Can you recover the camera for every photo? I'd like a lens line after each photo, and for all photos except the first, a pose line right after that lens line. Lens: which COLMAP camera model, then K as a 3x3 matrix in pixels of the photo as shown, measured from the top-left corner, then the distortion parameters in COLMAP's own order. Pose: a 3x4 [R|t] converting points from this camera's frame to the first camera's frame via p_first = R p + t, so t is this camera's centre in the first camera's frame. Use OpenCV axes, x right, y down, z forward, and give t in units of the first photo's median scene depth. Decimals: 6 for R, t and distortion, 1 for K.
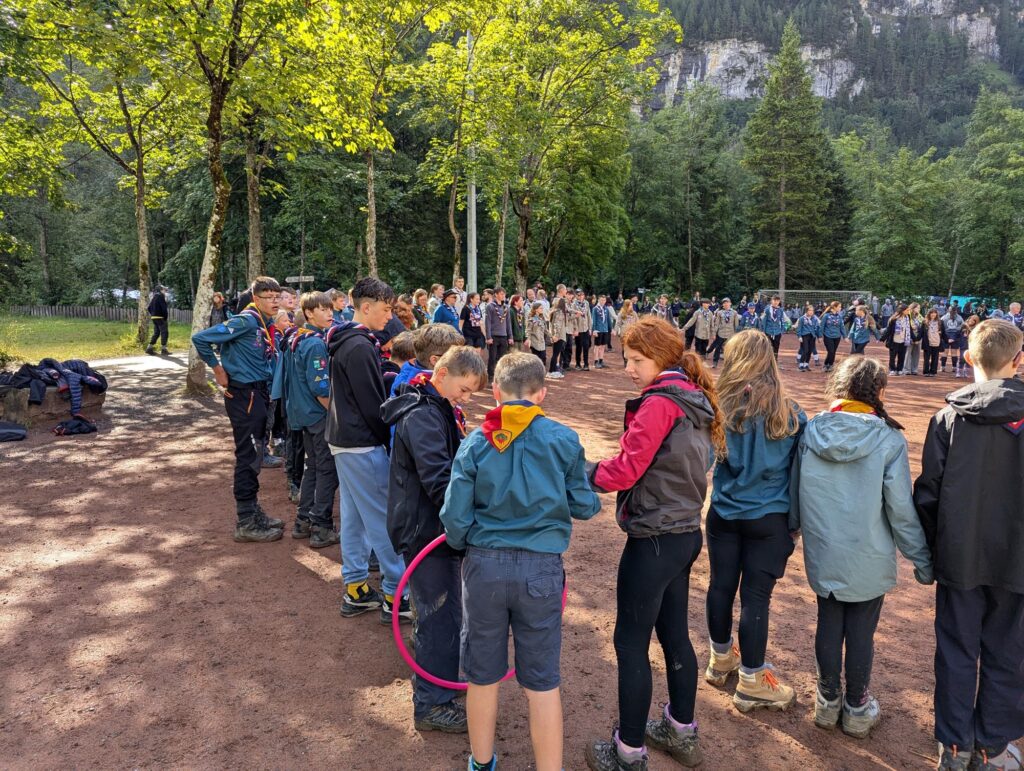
lens RADIAL K [[721.9, 0, 508.5], [0, 721.9, 378.5], [0, 0, 1]] dist [0.054743, -0.038861]
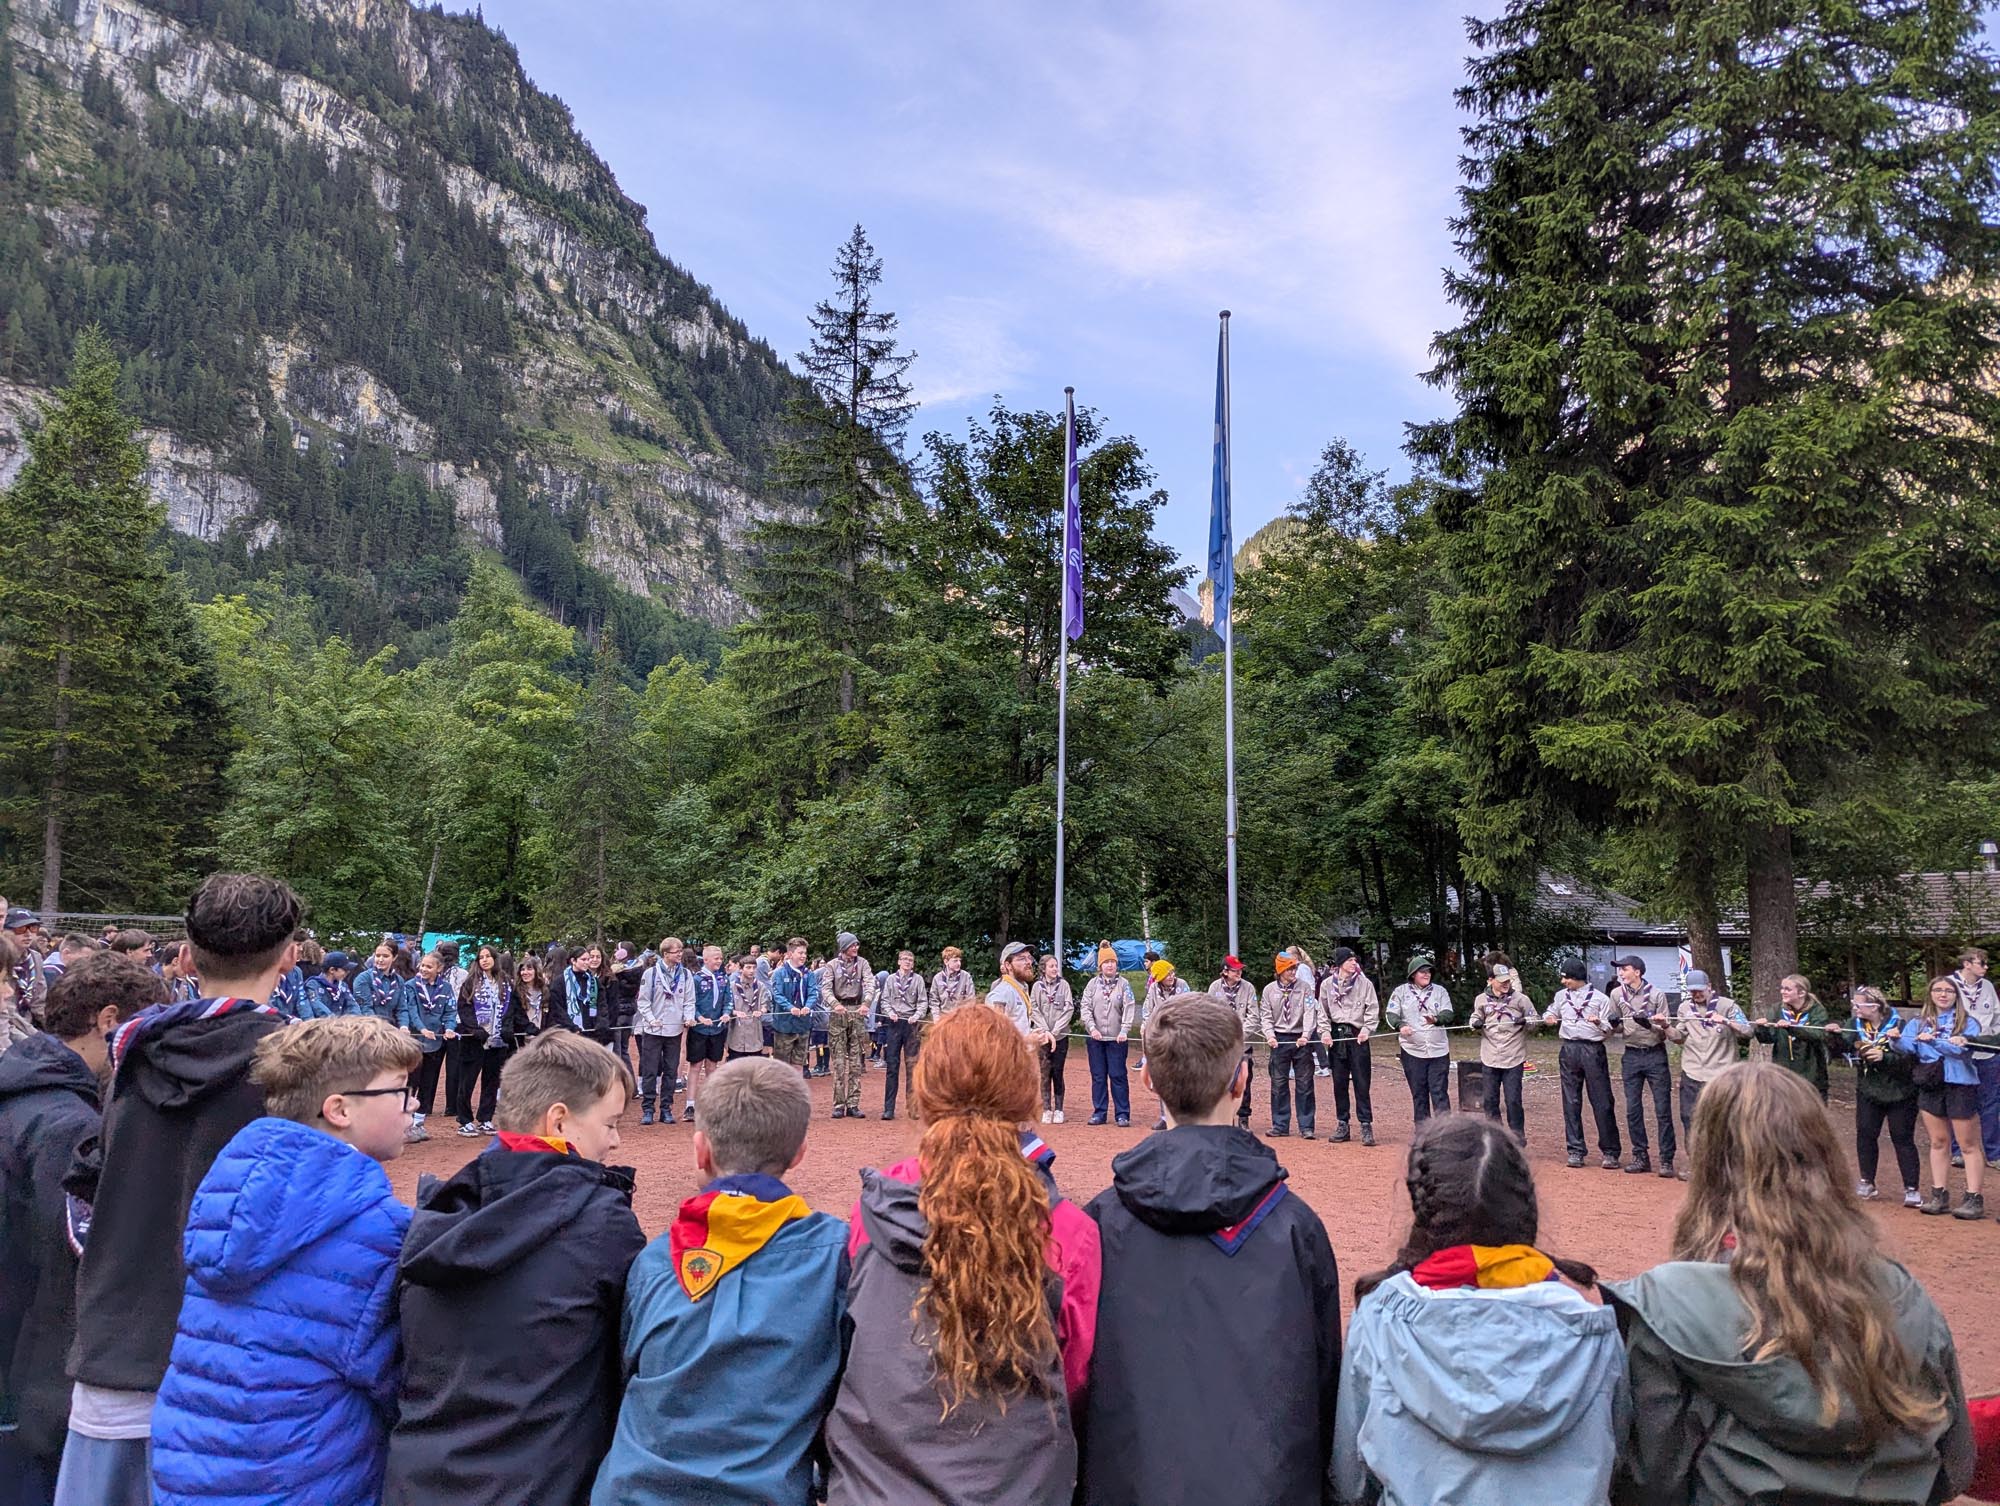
lens RADIAL K [[1410.0, 0, 1024.4], [0, 1410.0, 750.7], [0, 0, 1]] dist [0.054743, -0.038861]
pose [[0.595254, 0.114624, 0.795320, 0.047829], [0.077688, 0.976927, -0.198943, -0.006020], [-0.799773, 0.180209, 0.572614, 0.070650]]
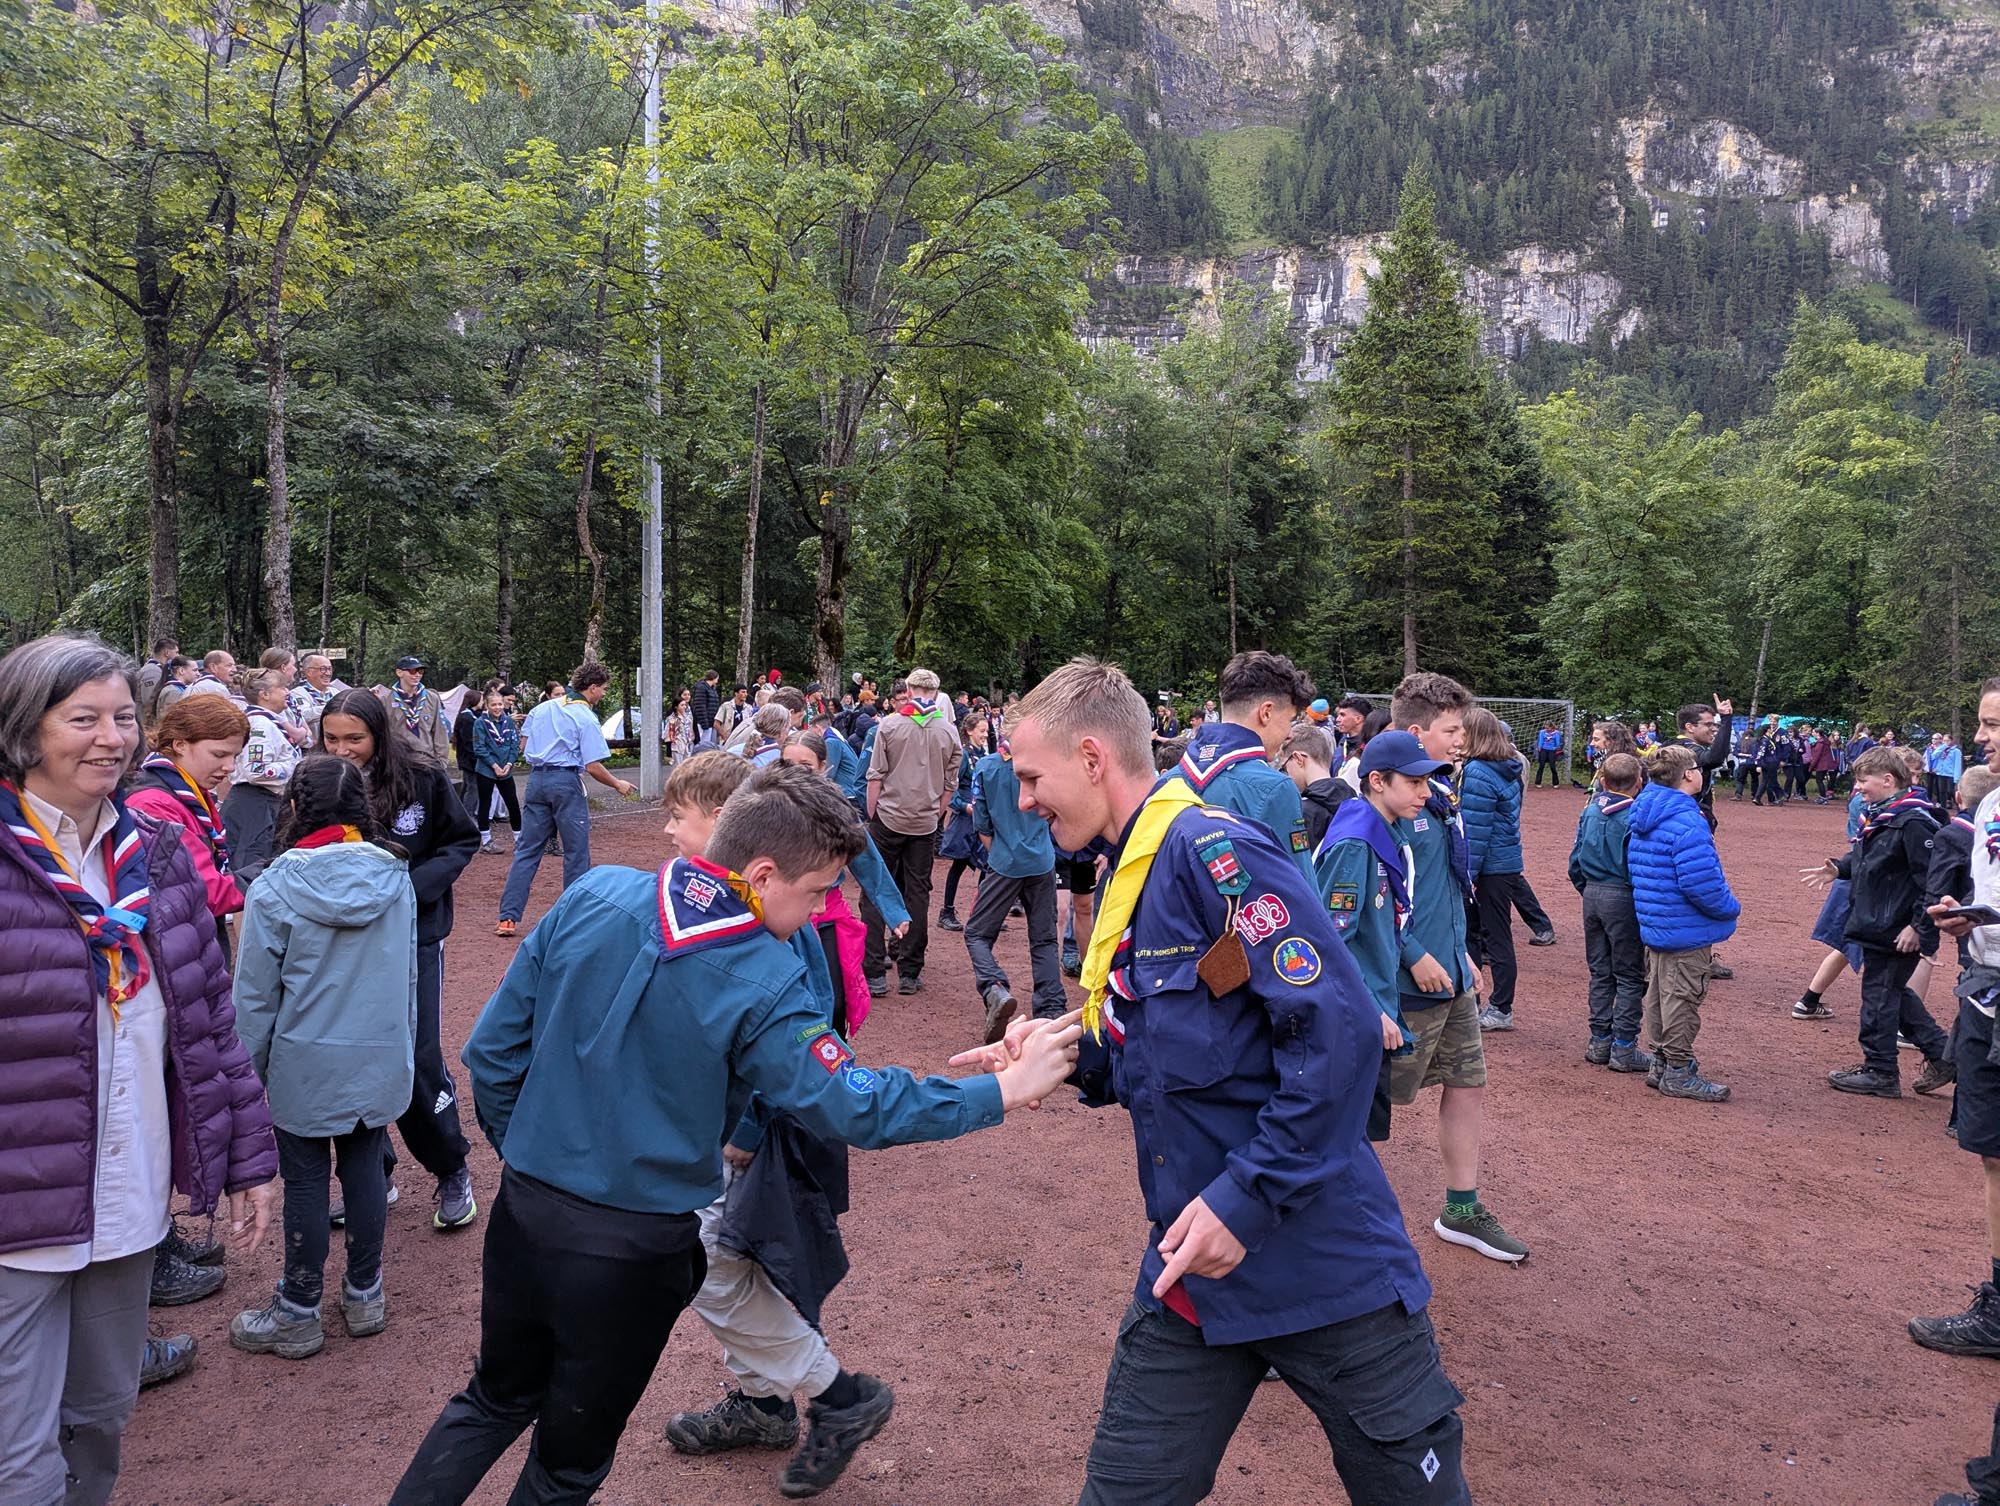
lens RADIAL K [[1410.0, 0, 1004.3], [0, 1410.0, 749.8], [0, 0, 1]] dist [0.054743, -0.038861]
pose [[0.999729, 0.012525, 0.019601, 0.090538], [-0.010856, 0.996484, -0.083082, -0.004334], [-0.020572, 0.082847, 0.996350, 0.065932]]
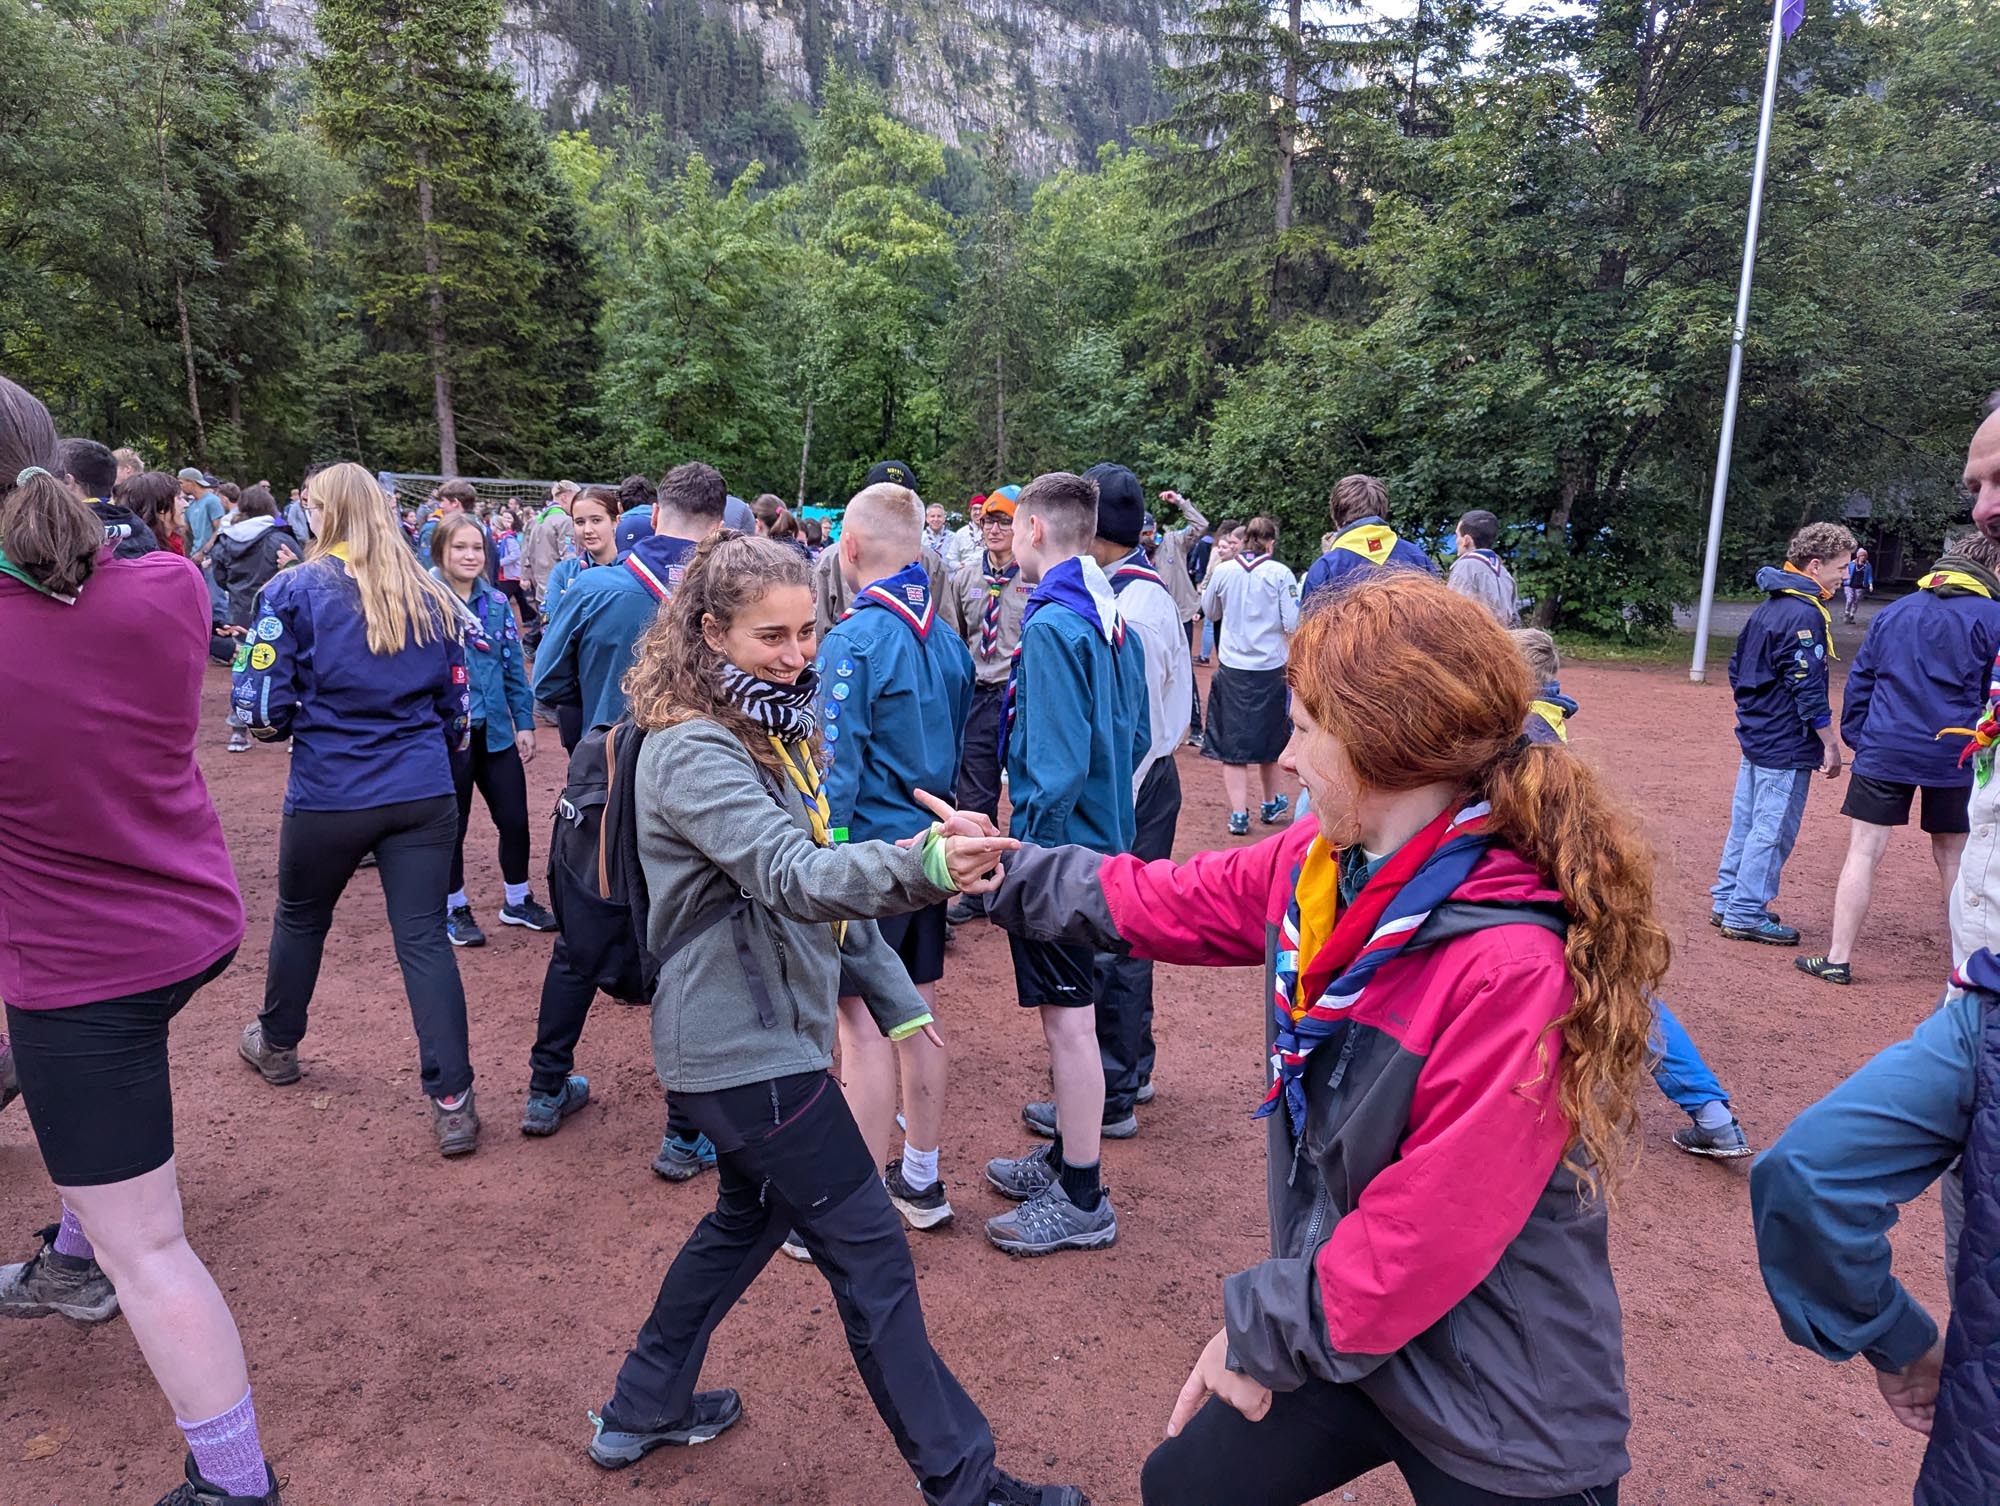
lens RADIAL K [[1410.0, 0, 975.2], [0, 1410.0, 762.6], [0, 0, 1]] dist [0.054743, -0.038861]
pose [[0.774149, -0.093829, 0.626010, 0.101572], [0.050381, 0.994949, 0.086823, -0.021083], [-0.630995, -0.035675, 0.774966, 0.220933]]
